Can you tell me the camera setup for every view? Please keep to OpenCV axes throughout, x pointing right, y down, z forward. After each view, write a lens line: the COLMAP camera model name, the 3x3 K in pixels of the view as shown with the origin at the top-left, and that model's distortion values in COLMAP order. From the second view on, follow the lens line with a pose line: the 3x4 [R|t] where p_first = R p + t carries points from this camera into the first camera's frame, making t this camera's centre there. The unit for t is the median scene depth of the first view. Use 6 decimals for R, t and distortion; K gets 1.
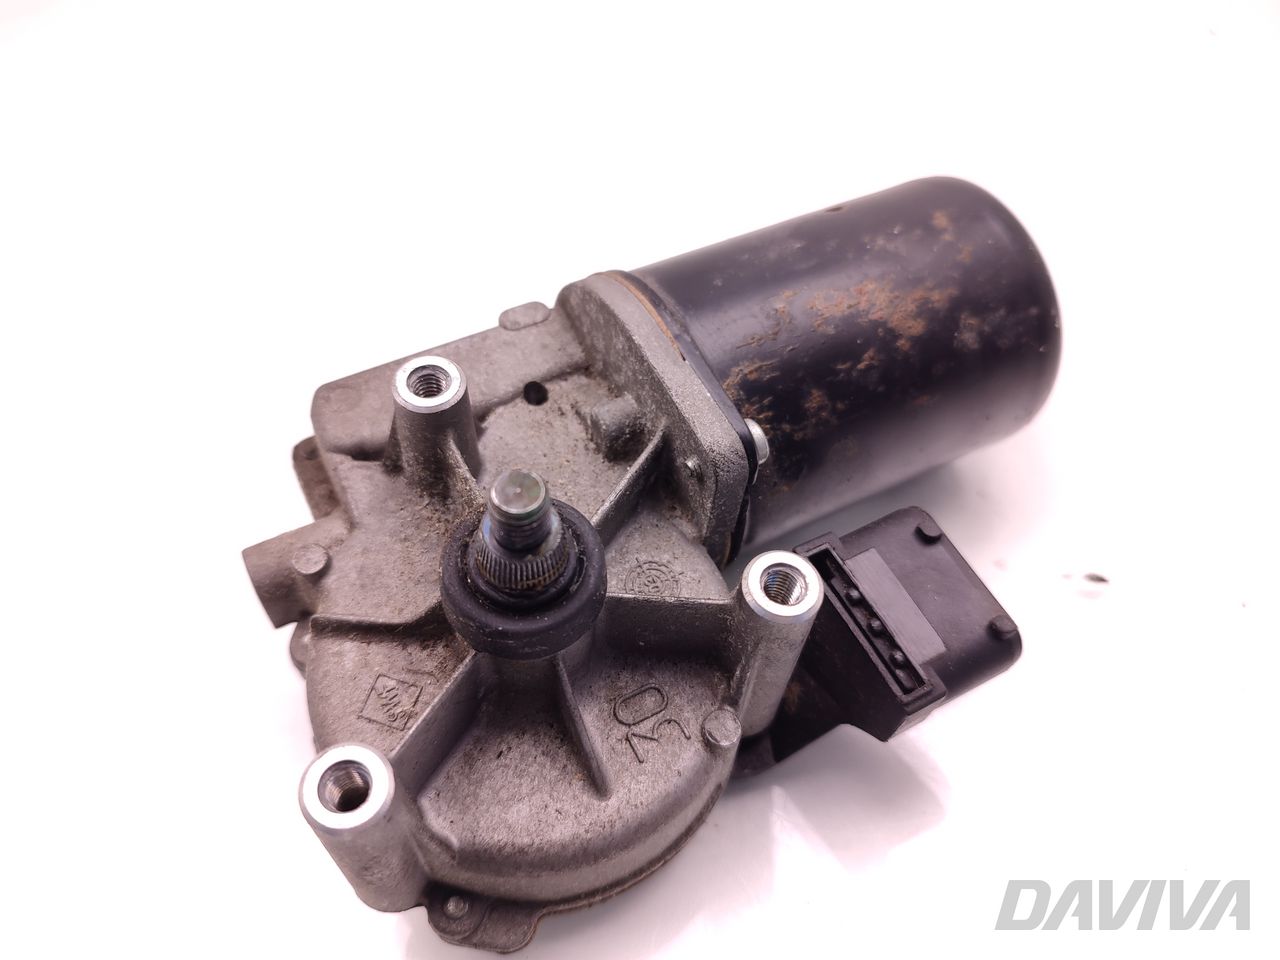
lens RADIAL K [[896.5, 0, 643.9], [0, 896.5, 485.0], [0, 0, 1]] dist [-0.008850, -0.003540]
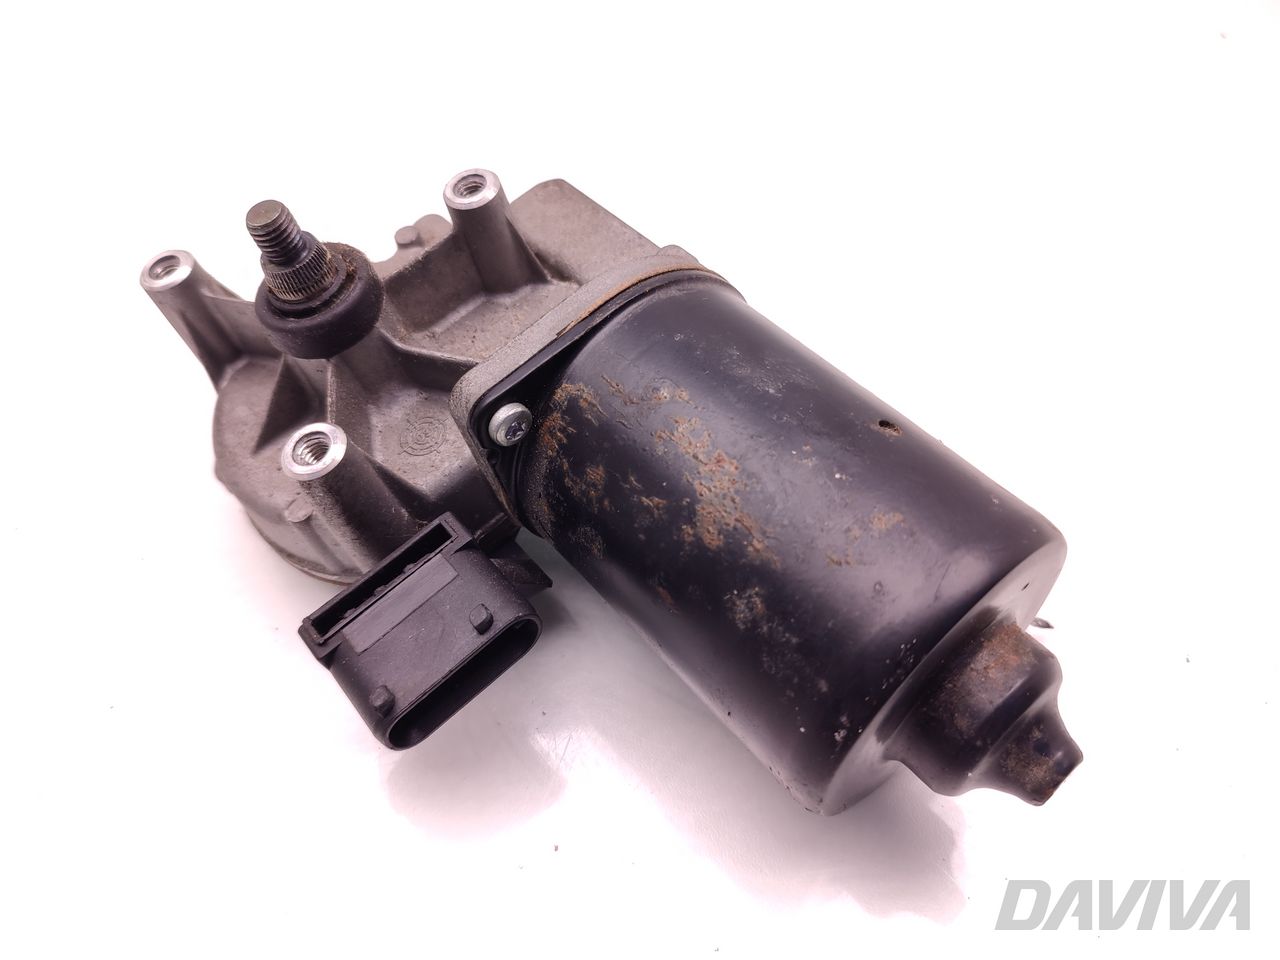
lens RADIAL K [[896.5, 0, 643.1], [0, 896.5, 474.6], [0, 0, 1]] dist [-0.008850, -0.003540]
pose [[0.232904, 0.776372, -0.585664, 0.742290], [-0.723949, 0.540525, 0.428638, -0.526527], [0.649348, 0.324159, 0.687945, 0.371527]]
